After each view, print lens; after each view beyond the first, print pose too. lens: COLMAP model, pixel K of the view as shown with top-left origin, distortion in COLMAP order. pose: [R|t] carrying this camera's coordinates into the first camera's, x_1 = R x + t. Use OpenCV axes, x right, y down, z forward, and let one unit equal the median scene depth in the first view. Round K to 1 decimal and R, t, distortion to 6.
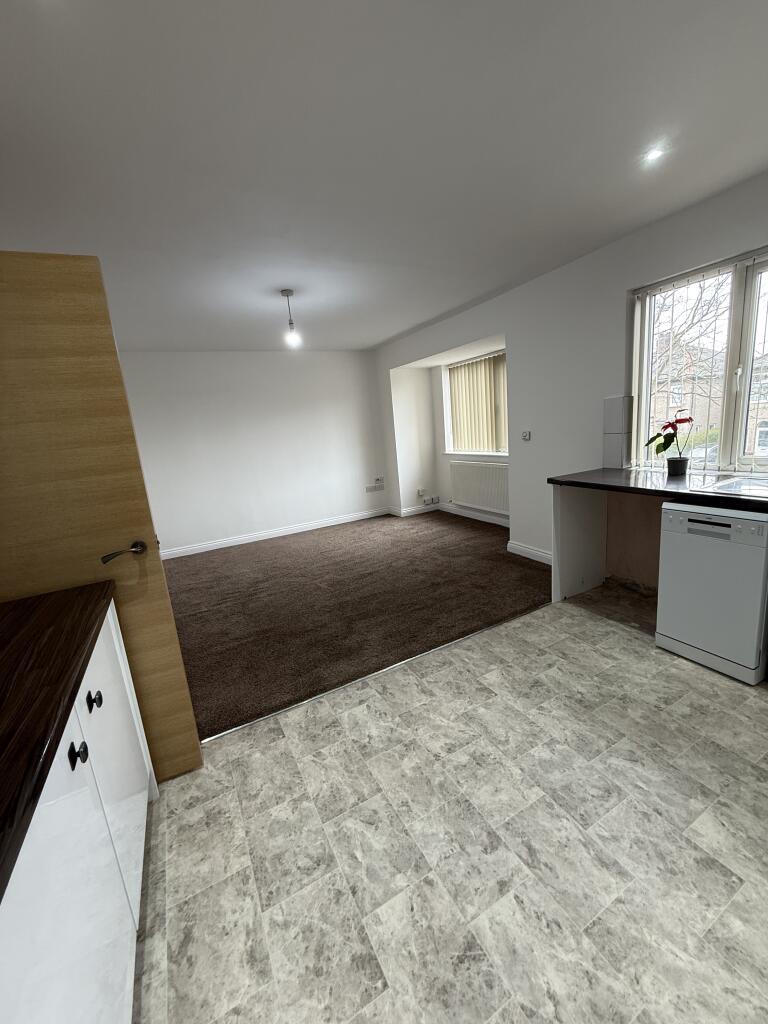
lens RADIAL K [[406.8, 0, 384.6], [0, 406.8, 510.3], [0, 0, 1]] dist [-0.001564, 0.000120]
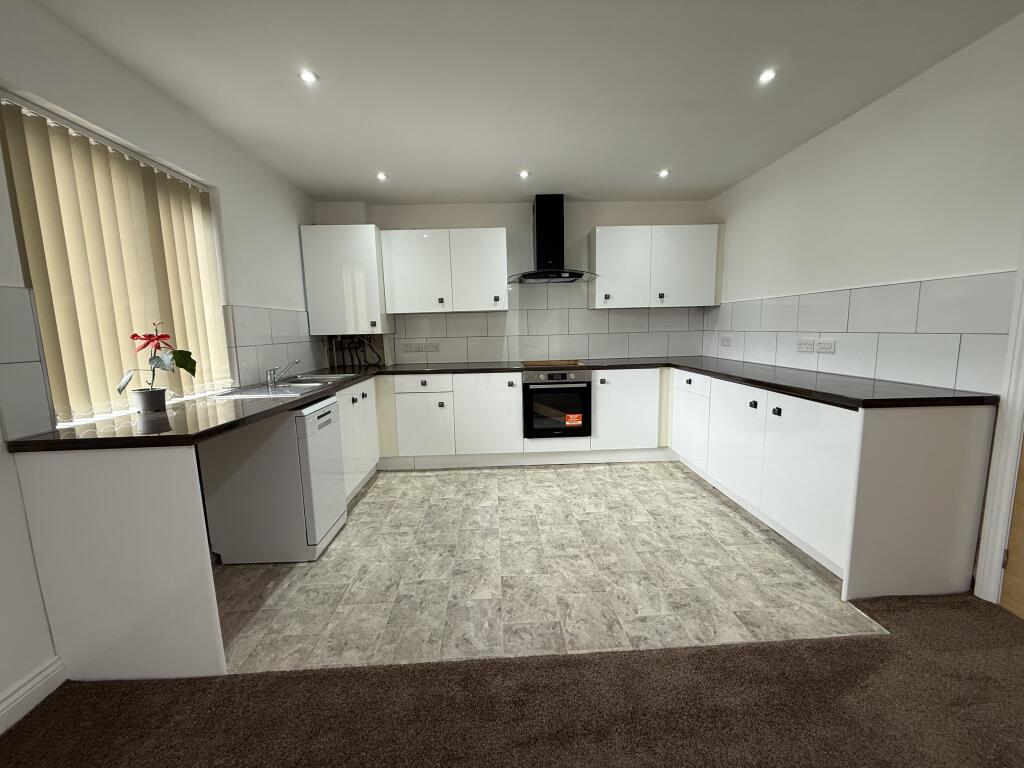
lens RADIAL K [[406.8, 0, 508.8], [0, 406.8, 382.4], [0, 0, 1]] dist [-0.001564, 0.000120]
pose [[-0.894027, 0.050685, 0.445136, -0.153614], [0.191194, 0.941723, 0.276773, -0.199237], [-0.405167, 0.332550, -0.851616, 1.239379]]
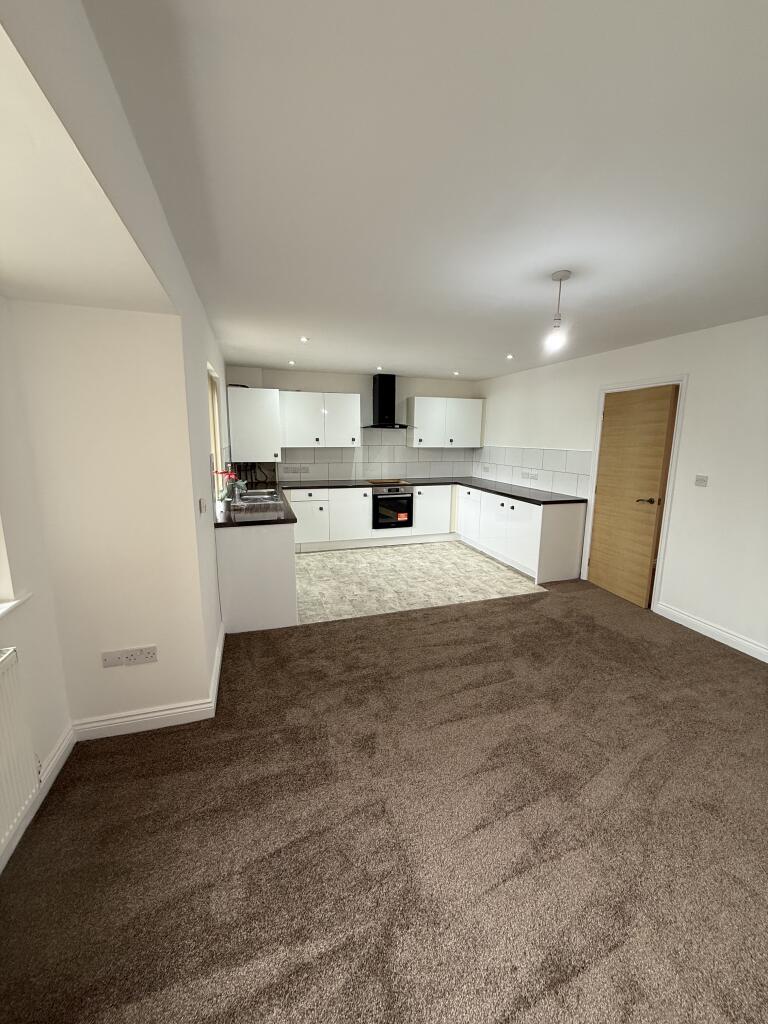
lens RADIAL K [[406.8, 0, 384.7], [0, 406.8, 505.2], [0, 0, 1]] dist [-0.001564, 0.000120]
pose [[-0.981740, 0.048149, 0.184033, -0.056802], [0.111379, 0.929762, 0.350908, -0.489516], [-0.154211, 0.364998, -0.918148, 2.004985]]
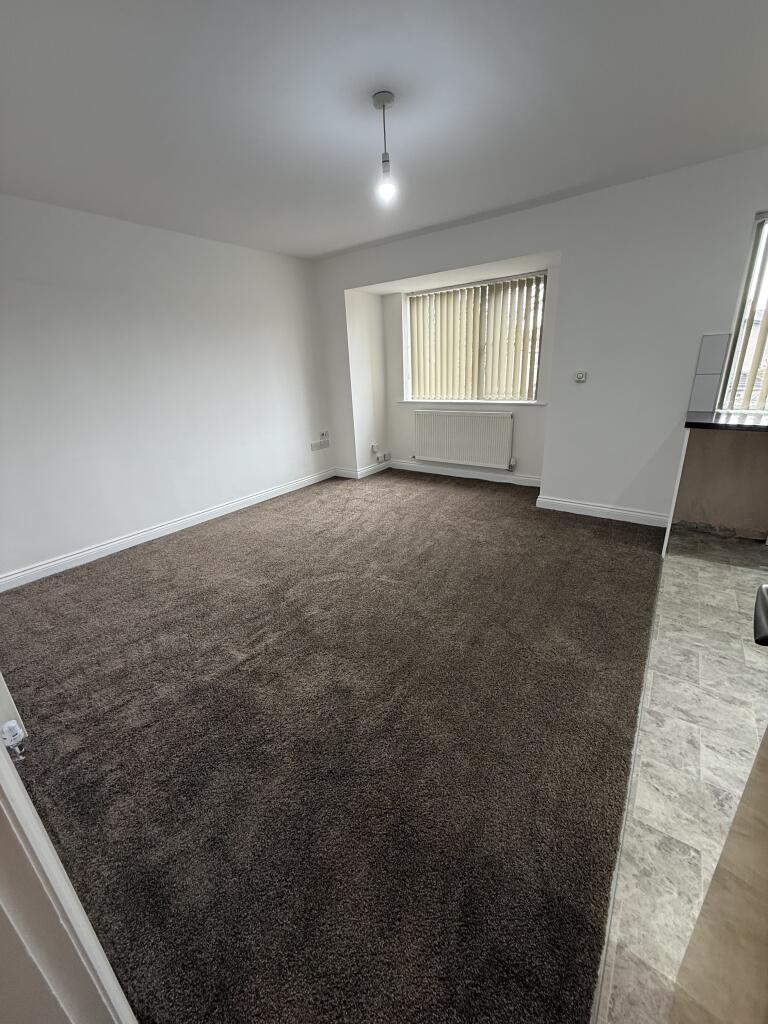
lens RADIAL K [[406.8, 0, 384.4], [0, 406.8, 509.9], [0, 0, 1]] dist [-0.001564, 0.000120]
pose [[0.897415, -0.102426, 0.429134, -0.590812], [0.058240, 0.991668, 0.114899, -0.027897], [-0.437327, -0.078120, 0.895903, 0.477843]]
